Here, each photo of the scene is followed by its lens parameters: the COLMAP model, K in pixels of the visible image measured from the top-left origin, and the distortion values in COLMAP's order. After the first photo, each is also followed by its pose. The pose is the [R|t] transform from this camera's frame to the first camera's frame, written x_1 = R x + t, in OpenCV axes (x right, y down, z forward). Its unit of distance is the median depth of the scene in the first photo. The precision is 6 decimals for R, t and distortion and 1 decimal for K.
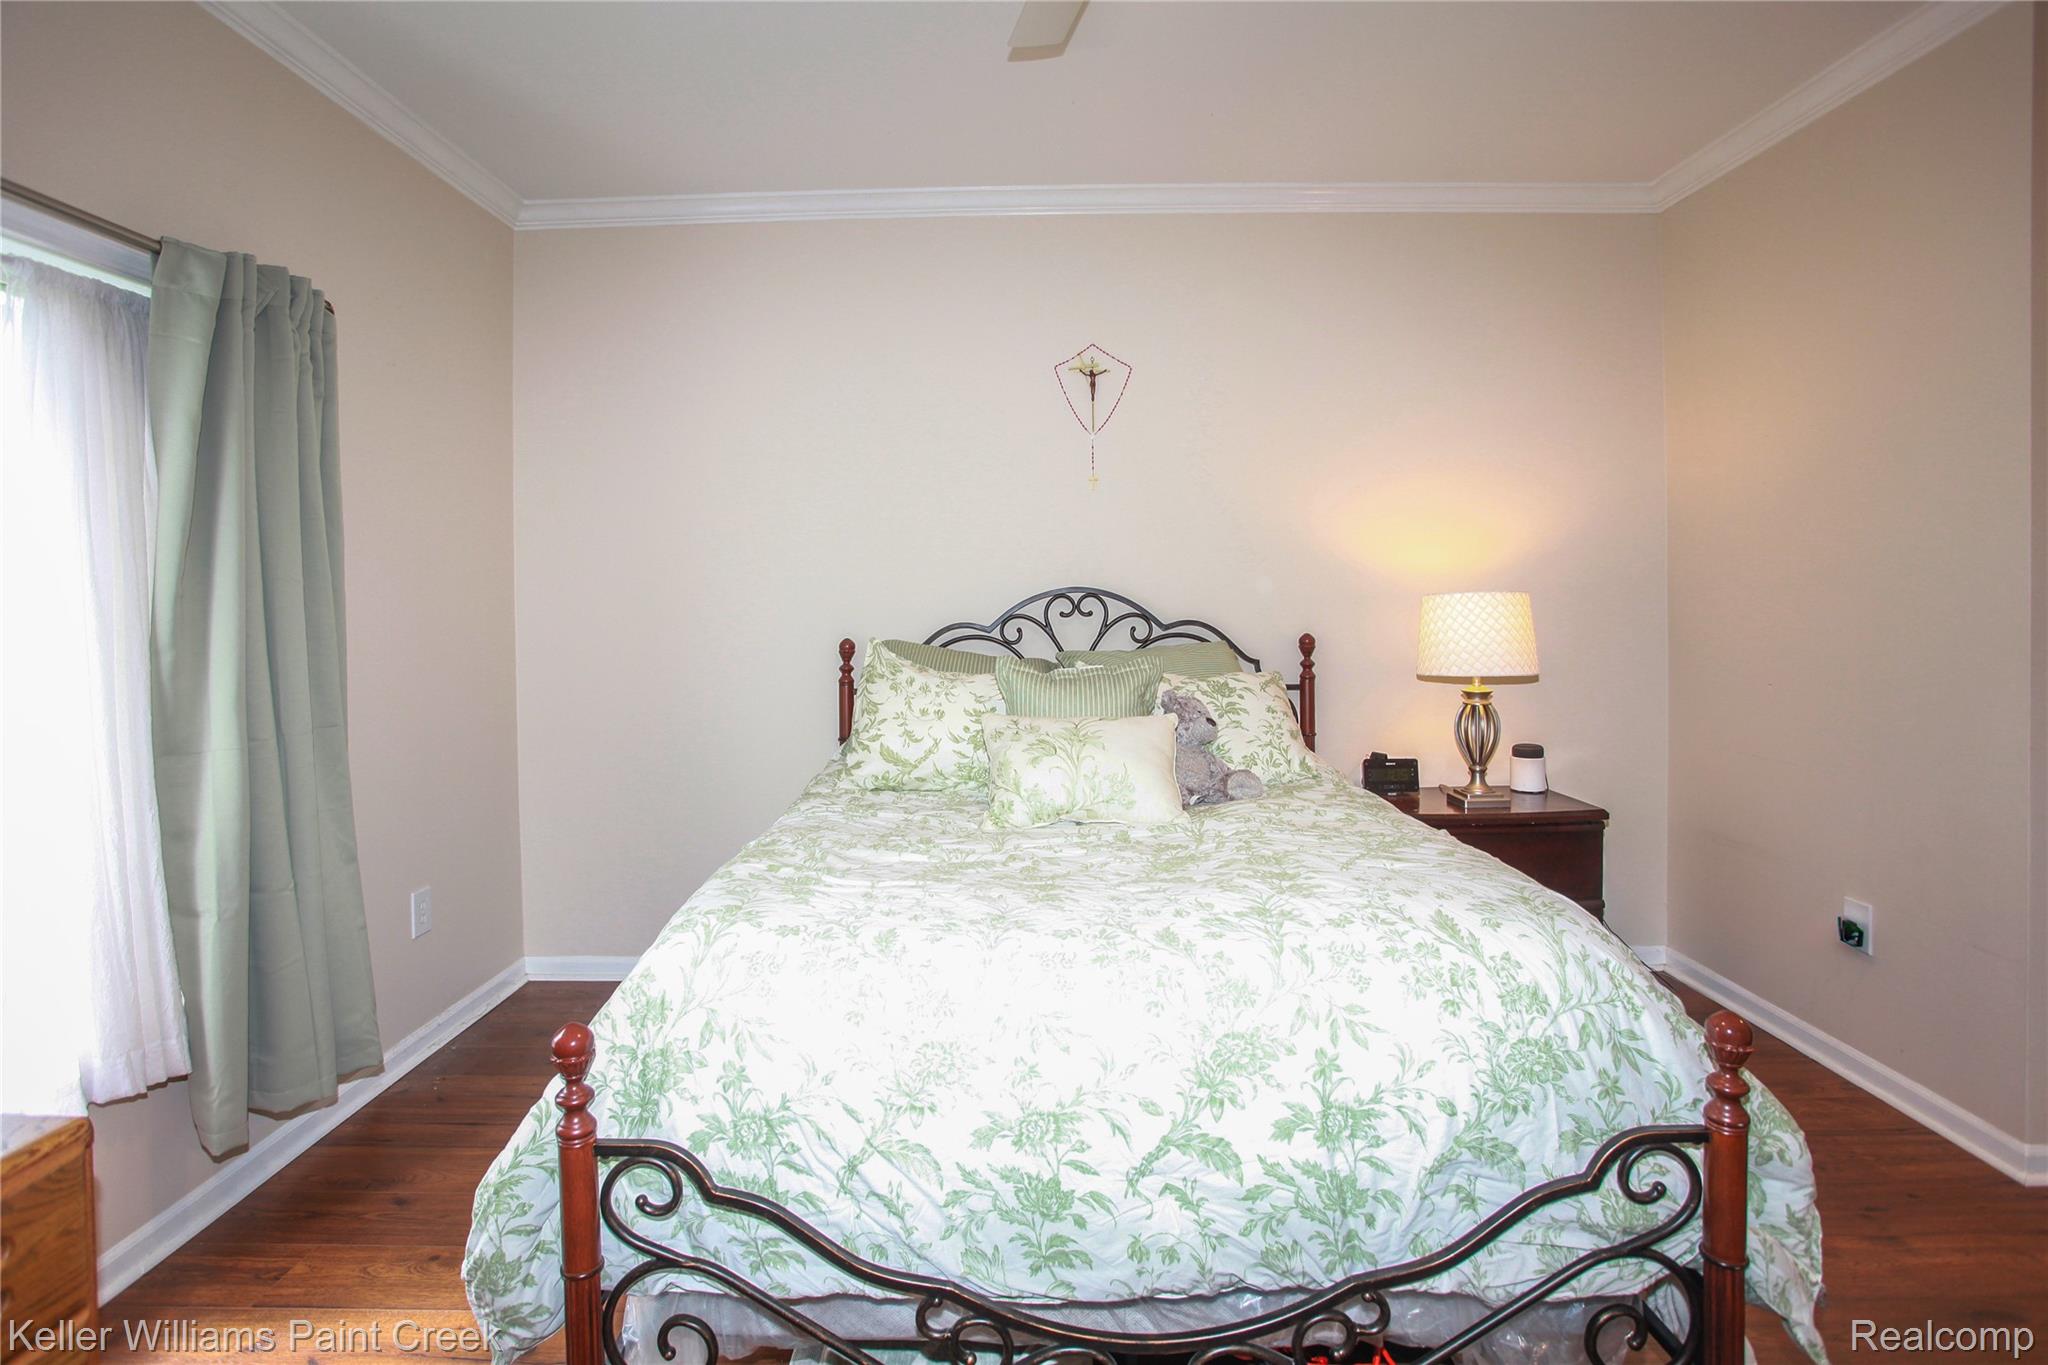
lens RADIAL K [[1032.1, 0, 1011.6], [0, 1032.1, 610.9], [0, 0, 1]] dist [-0.036944, 0.000451]
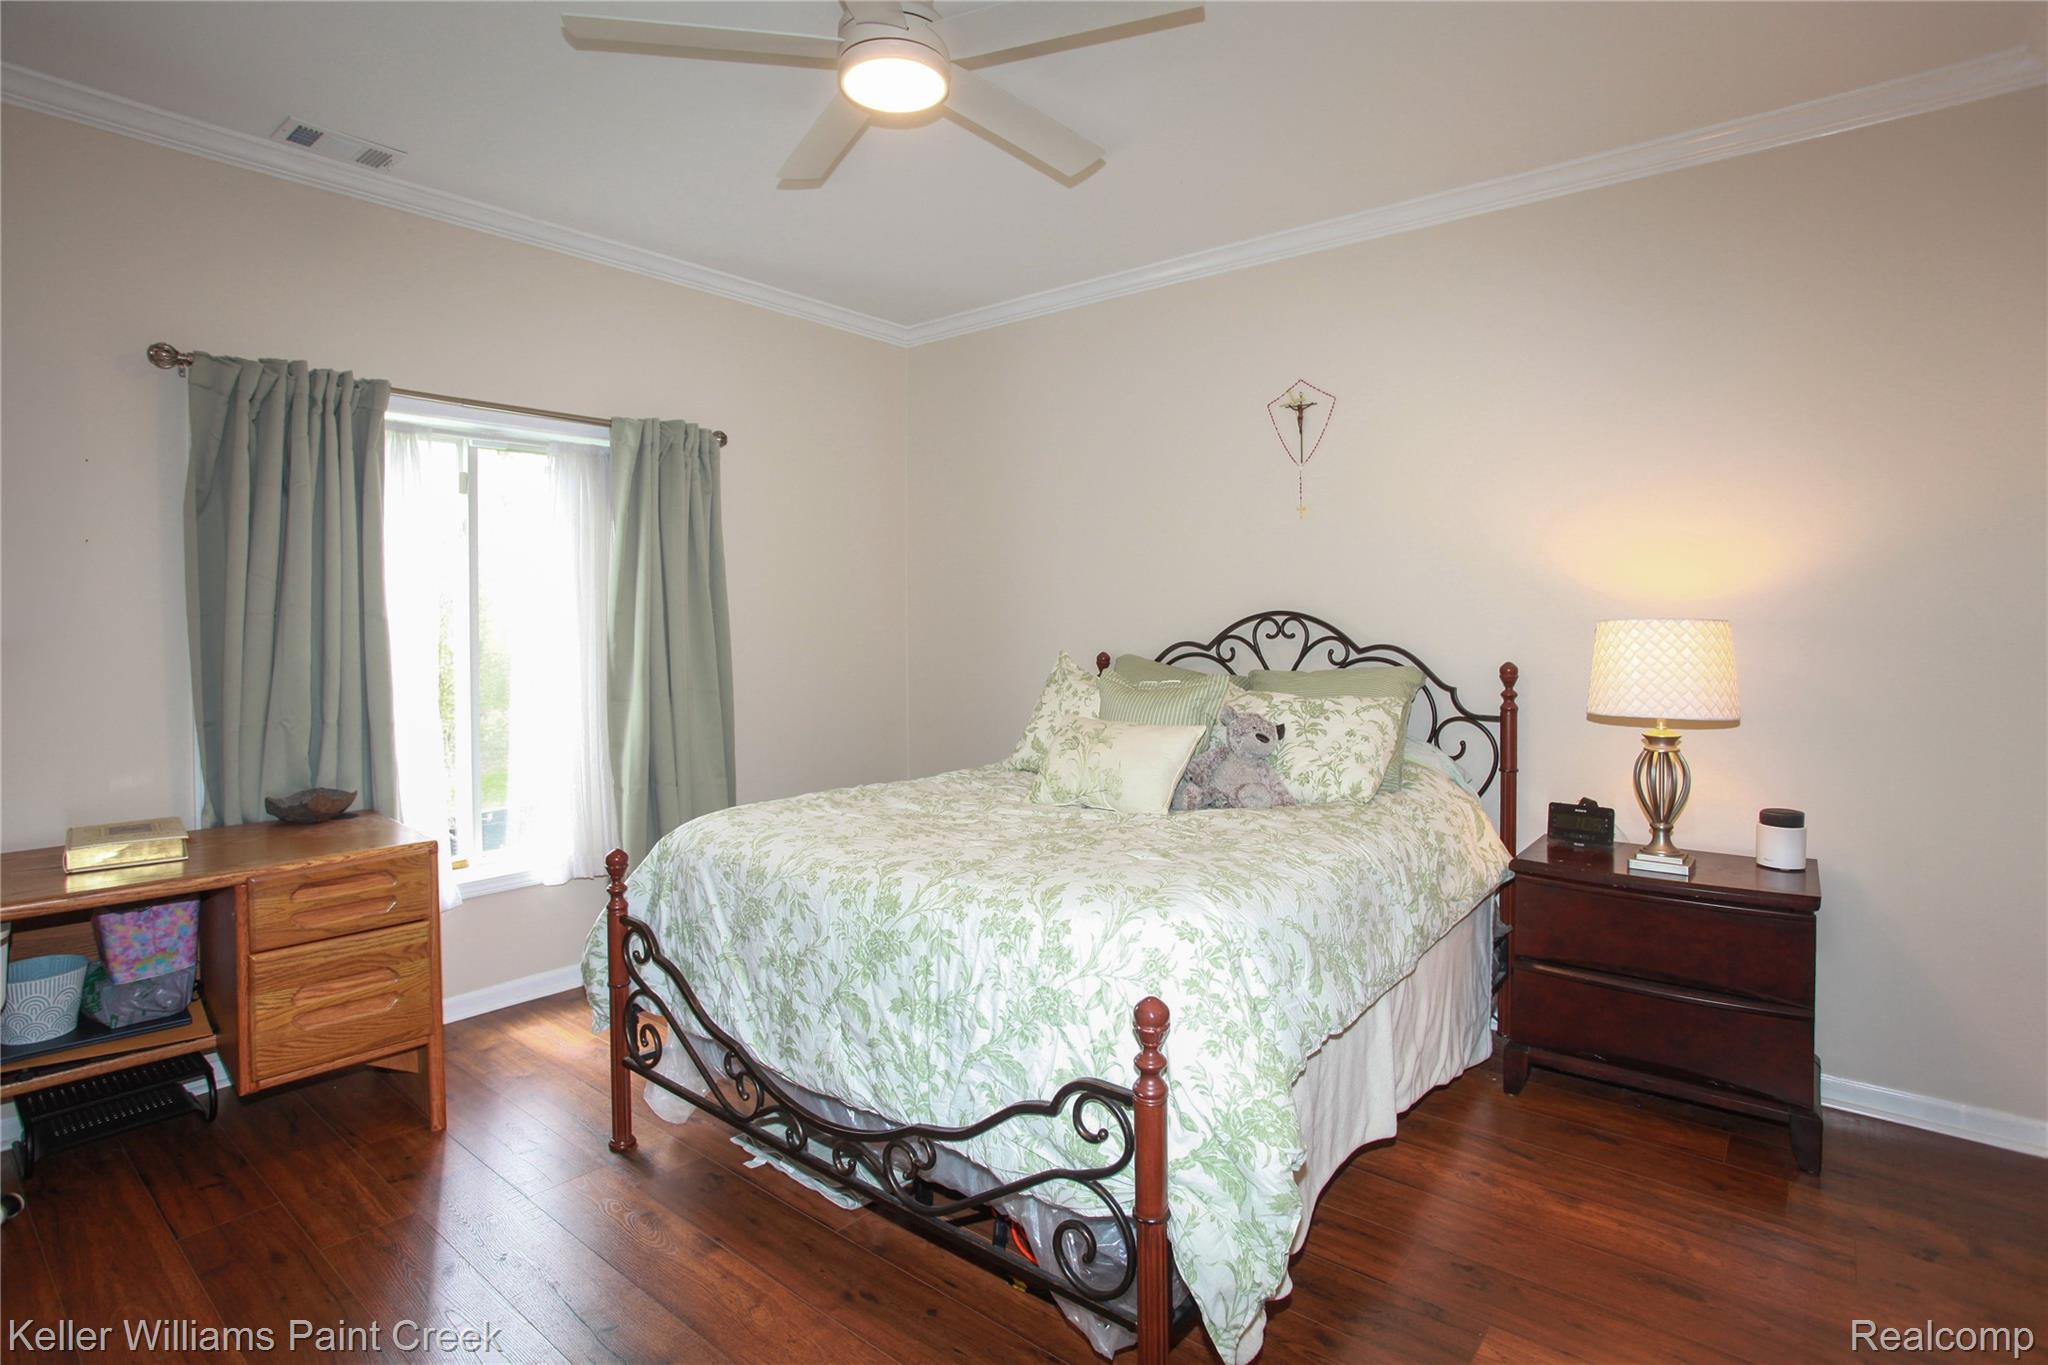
lens RADIAL K [[1032.1, 0, 1011.6], [0, 1032.1, 610.9], [0, 0, 1]] dist [-0.036944, 0.000451]
pose [[0.777330, 0.005887, -0.629065, 0.522230], [-0.016385, 0.999806, -0.010889, -0.006730], [0.628880, 0.018772, 0.777276, -0.000024]]
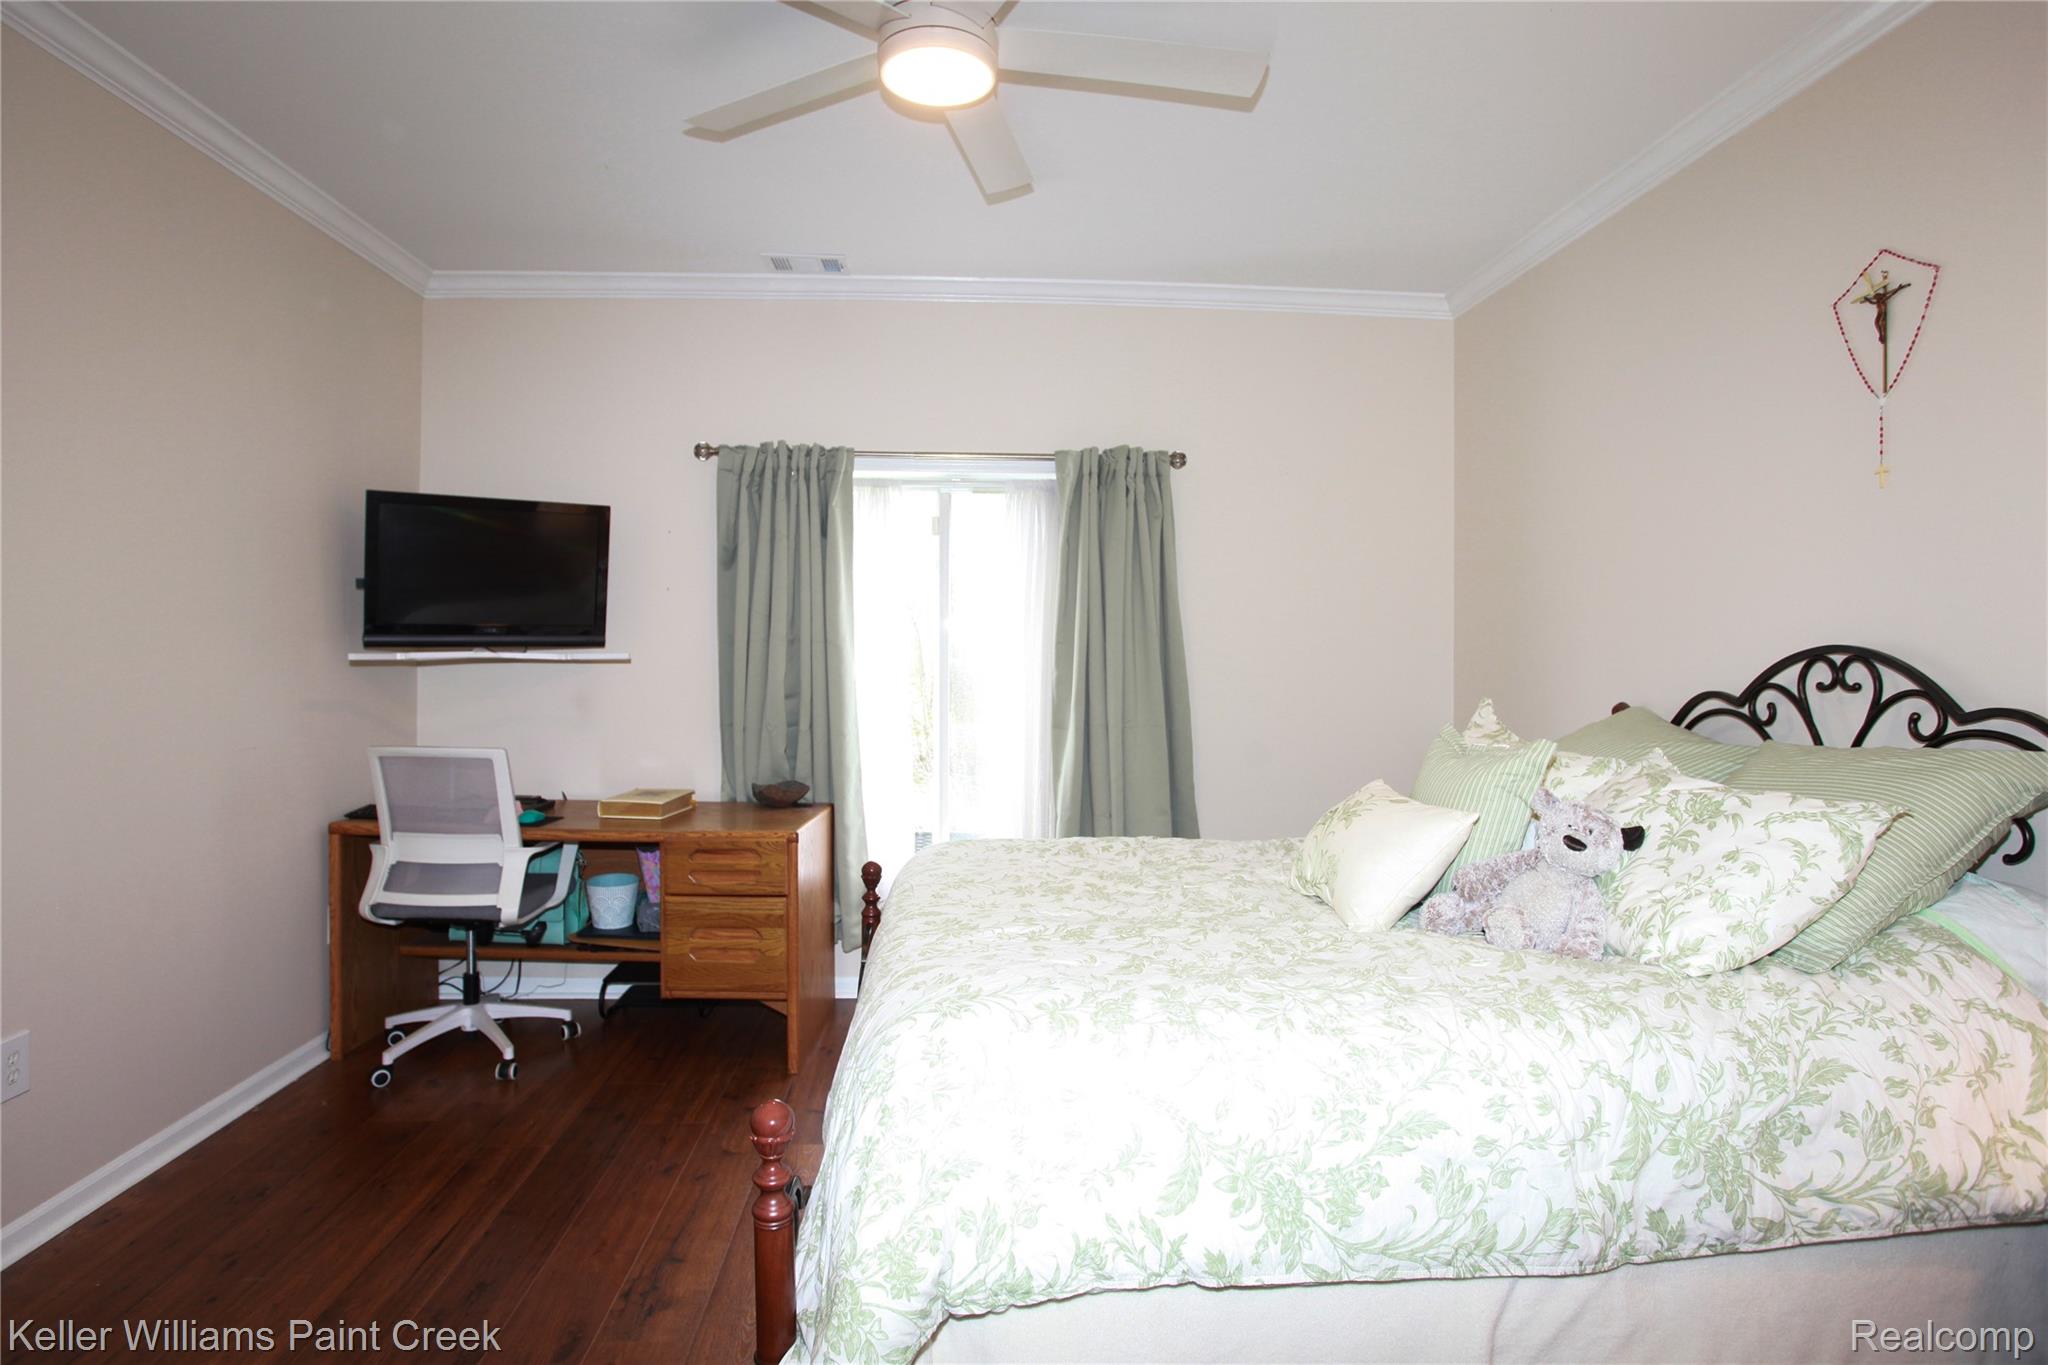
lens RADIAL K [[1090.2, 0, 1017.9], [0, 1090.2, 646.5], [0, 0, 1]] dist [-0.095778, 0.063280]
pose [[0.070471, 0.013397, -0.997424, 0.685275], [-0.023982, 0.999644, 0.011732, -0.017593], [0.997225, 0.023093, 0.070768, 0.453893]]
